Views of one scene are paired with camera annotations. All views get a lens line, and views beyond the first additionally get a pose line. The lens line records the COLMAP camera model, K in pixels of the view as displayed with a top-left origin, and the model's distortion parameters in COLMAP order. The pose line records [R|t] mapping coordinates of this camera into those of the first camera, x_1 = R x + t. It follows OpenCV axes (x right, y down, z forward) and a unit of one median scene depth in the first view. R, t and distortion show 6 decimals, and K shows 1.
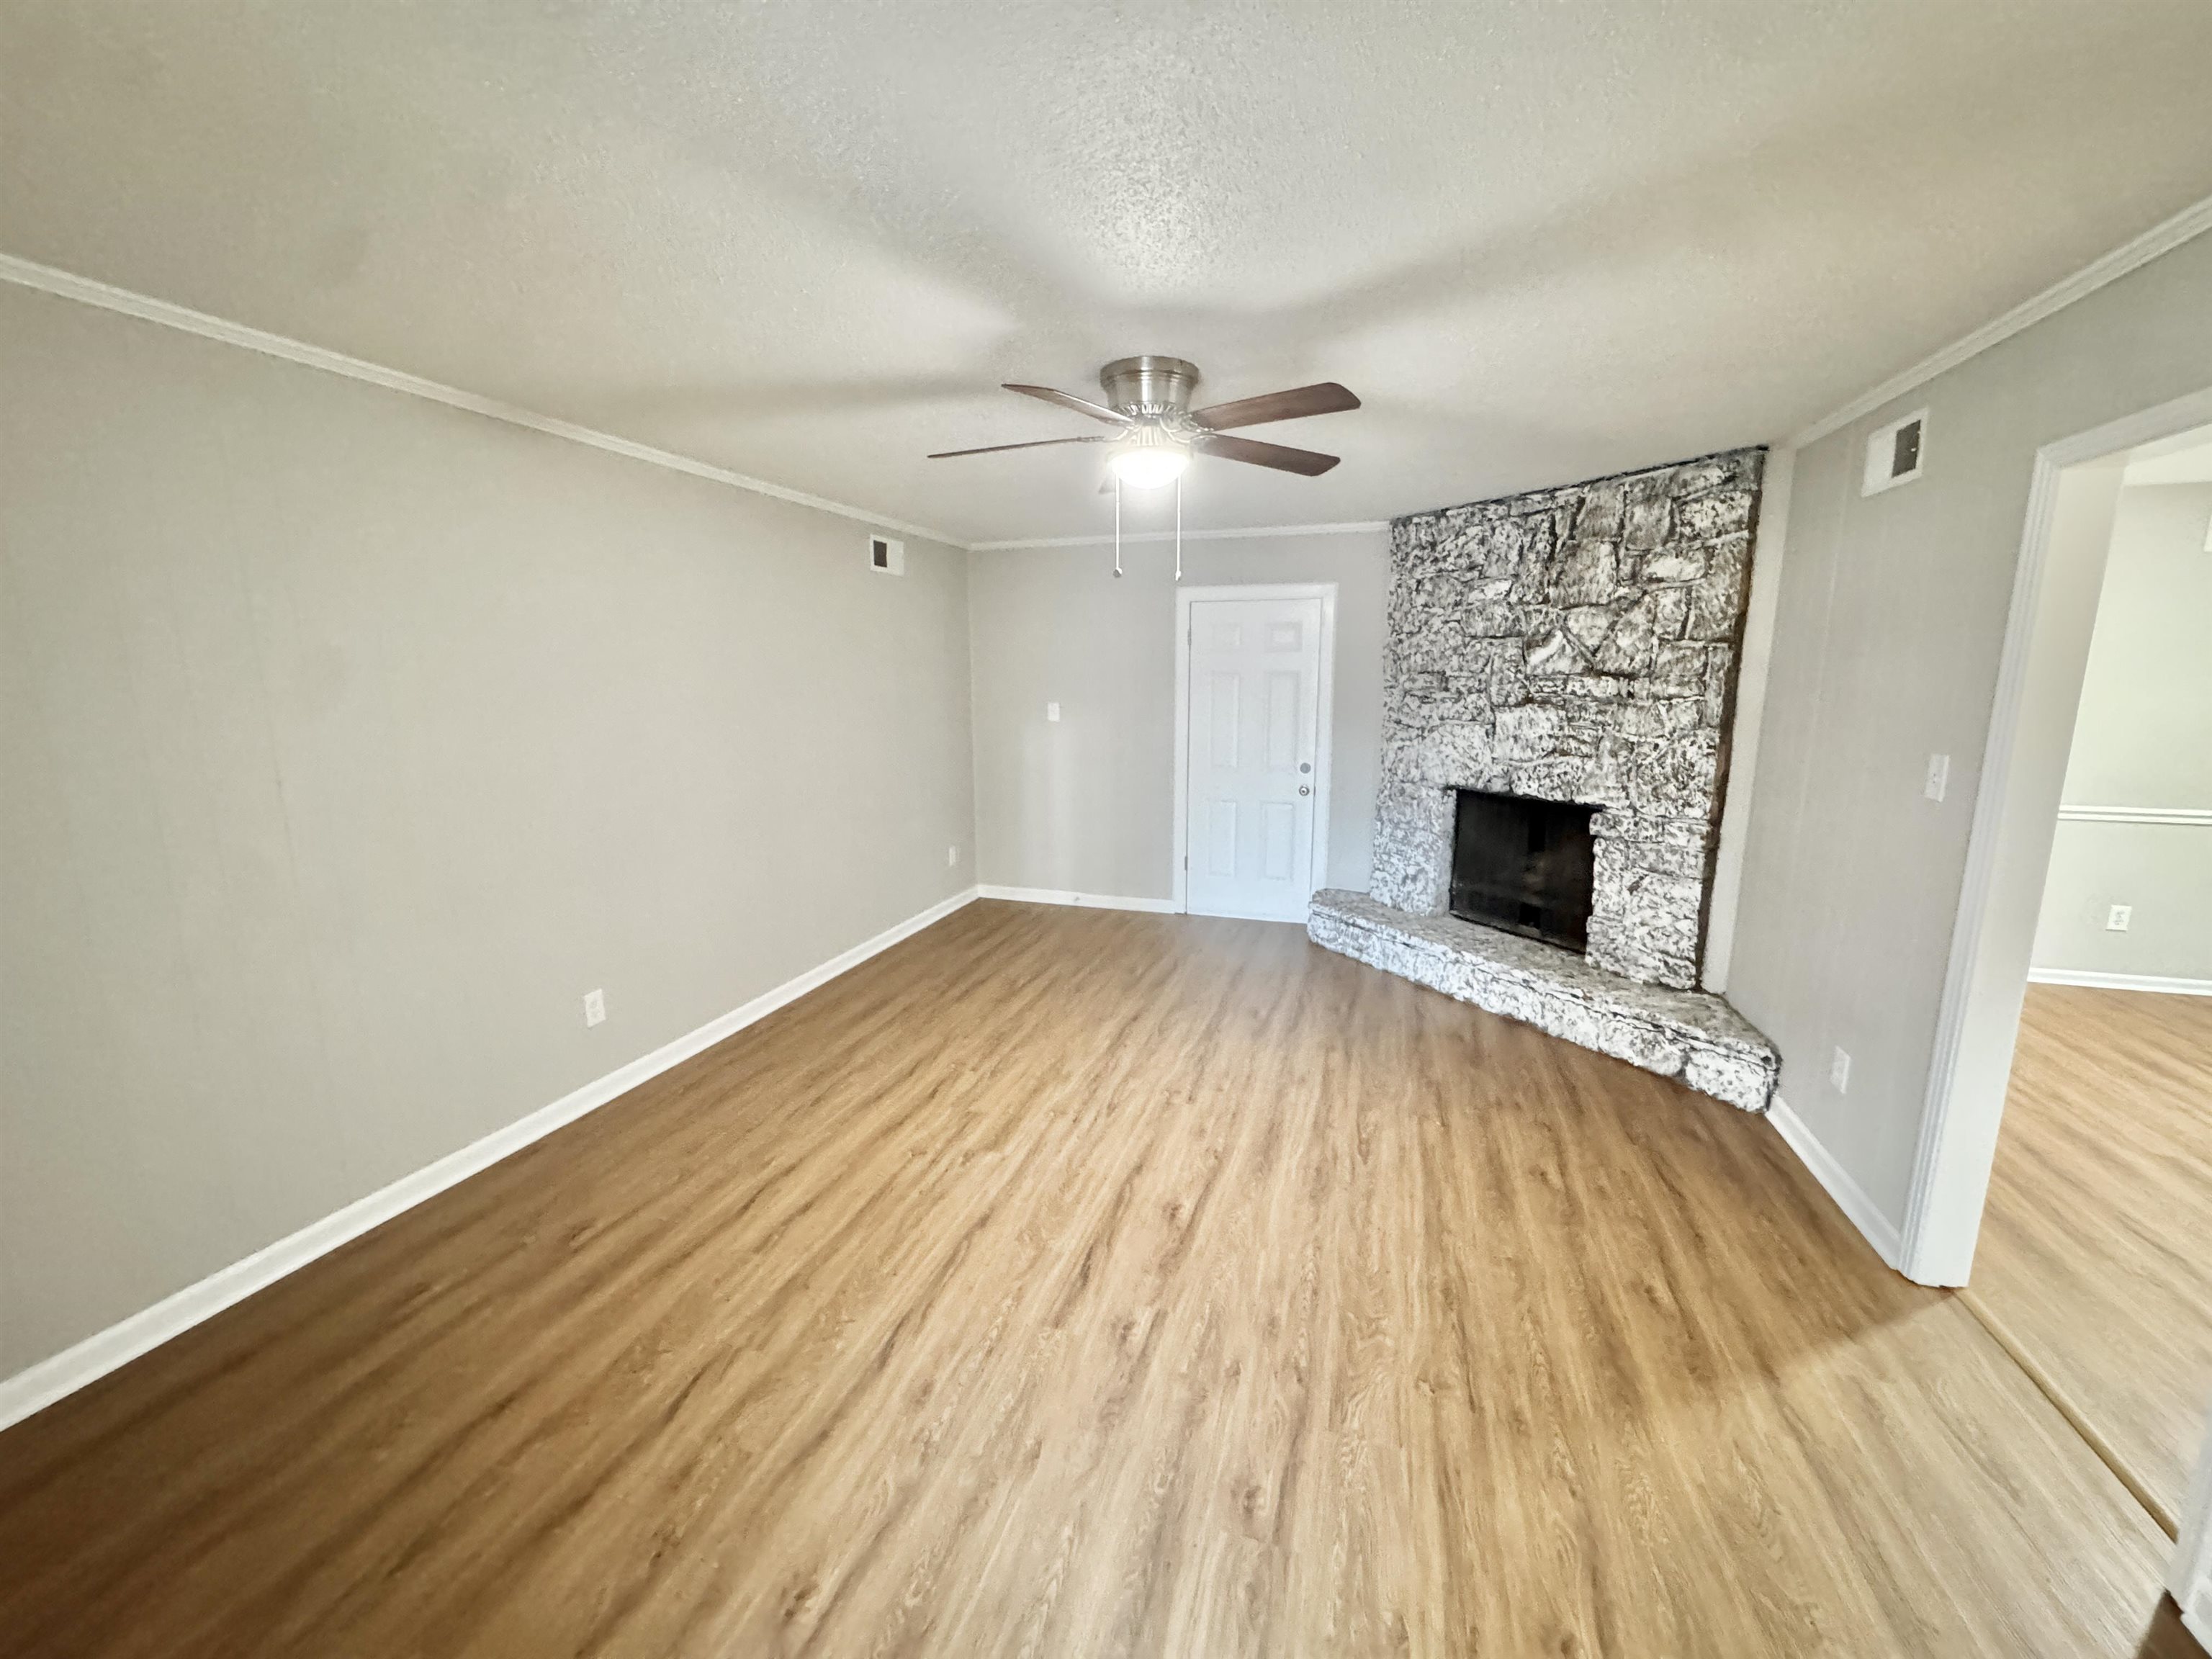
lens RADIAL K [[884.2, 0, 1111.0], [0, 884.2, 827.5], [0, 0, 1]] dist [0.000810, -0.000806]
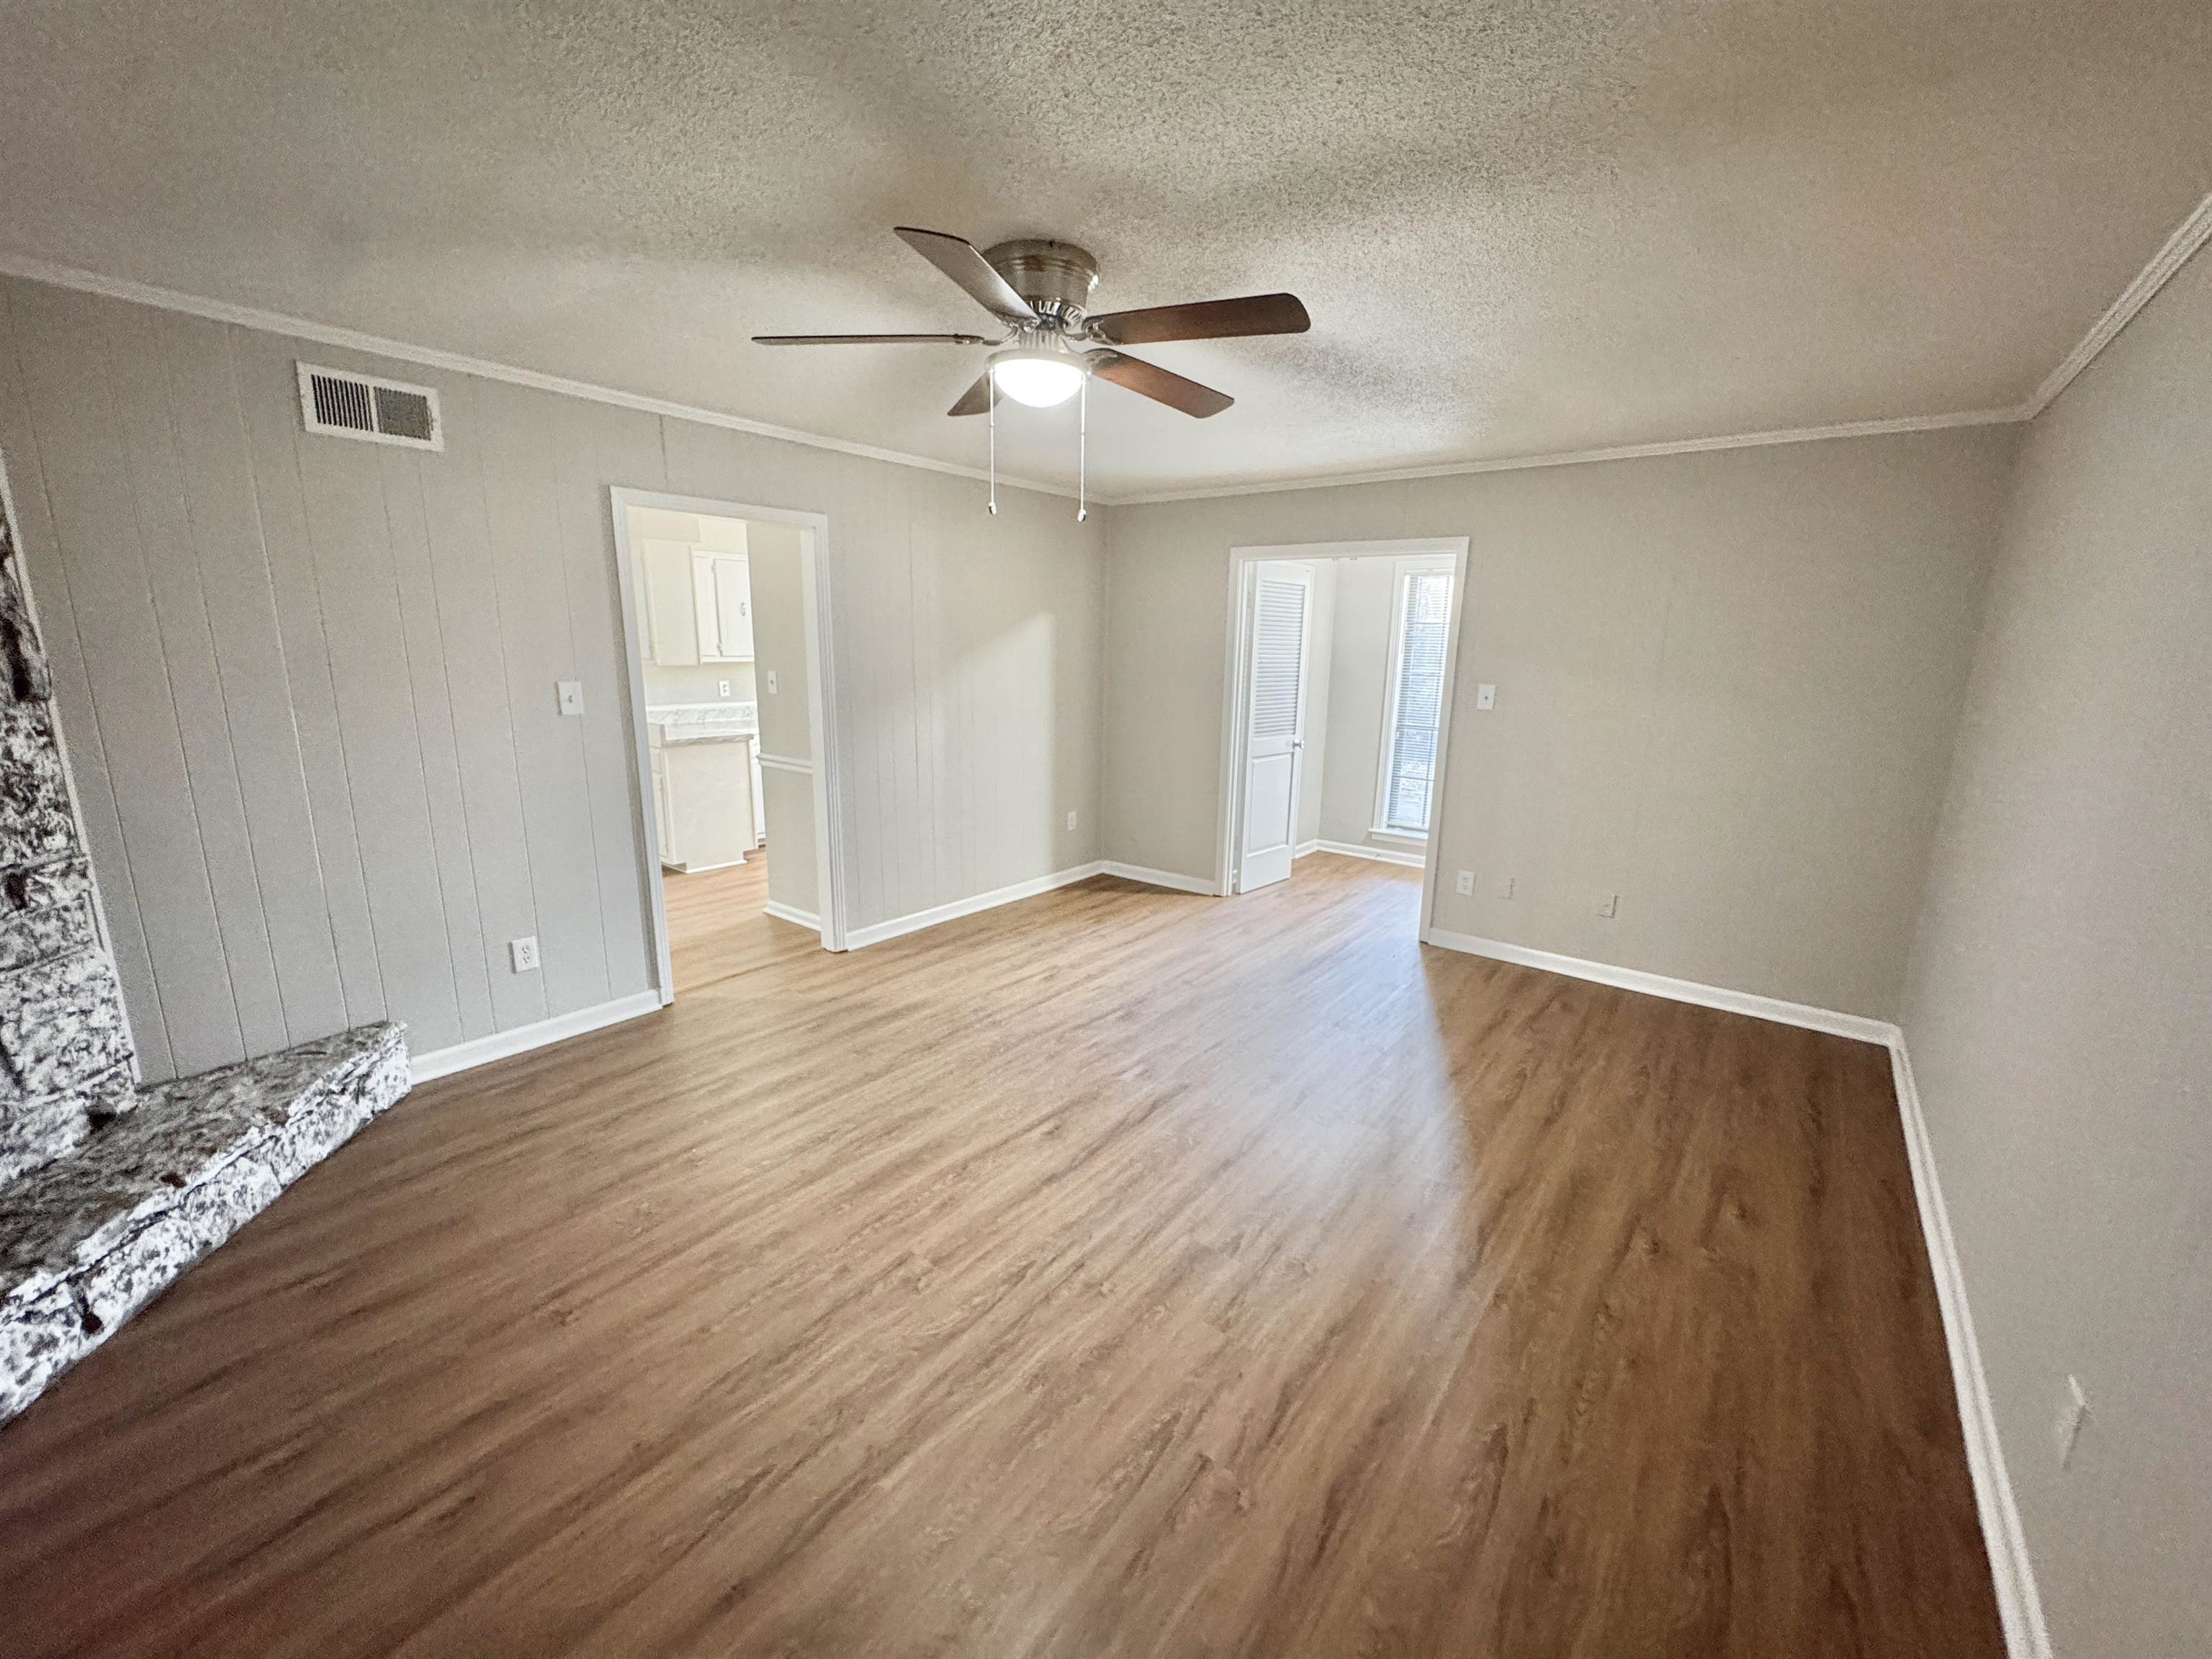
lens RADIAL K [[884.2, 0, 1110.6], [0, 884.2, 832.9], [0, 0, 1]] dist [0.000810, -0.000806]
pose [[-0.939227, -0.090906, 0.331041, -0.279860], [0.040544, 0.928180, 0.369916, -0.266205], [-0.340894, 0.360857, -0.868086, 1.549959]]
